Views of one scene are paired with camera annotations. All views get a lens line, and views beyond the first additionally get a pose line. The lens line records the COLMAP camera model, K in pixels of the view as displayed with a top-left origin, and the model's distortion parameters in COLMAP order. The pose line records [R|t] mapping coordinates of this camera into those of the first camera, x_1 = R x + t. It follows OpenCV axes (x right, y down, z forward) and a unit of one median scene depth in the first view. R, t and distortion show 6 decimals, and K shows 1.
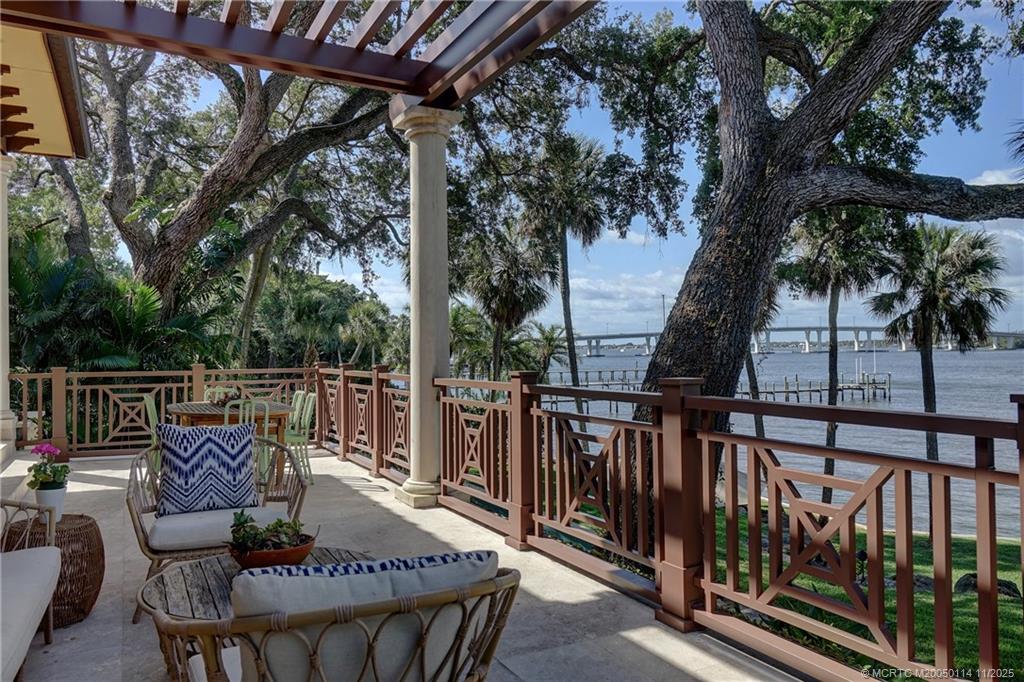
lens RADIAL K [[707.0, 0, 513.9], [0, 707.0, 340.5], [0, 0, 1]] dist [-0.000910, 0.000579]
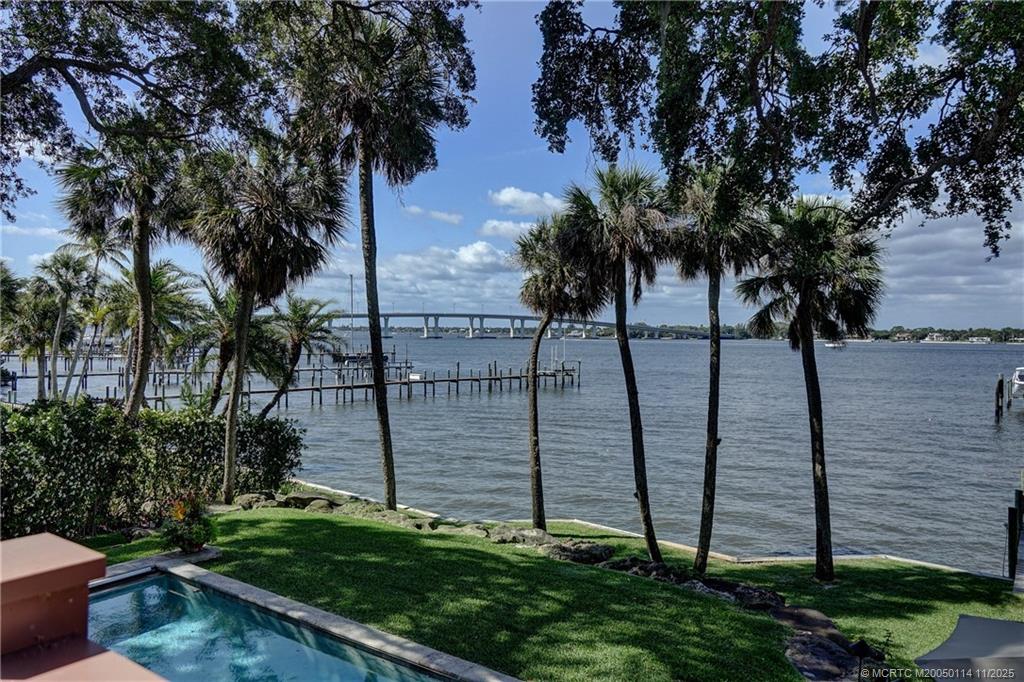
lens RADIAL K [[709.6, 0, 516.1], [0, 709.6, 334.7], [0, 0, 1]] dist [-0.000177, 0.003701]
pose [[0.892007, 0.025643, 0.451293, -0.085689], [-0.033528, 0.999393, 0.009485, 0.002349], [-0.450776, -0.023591, 0.892325, 0.285483]]
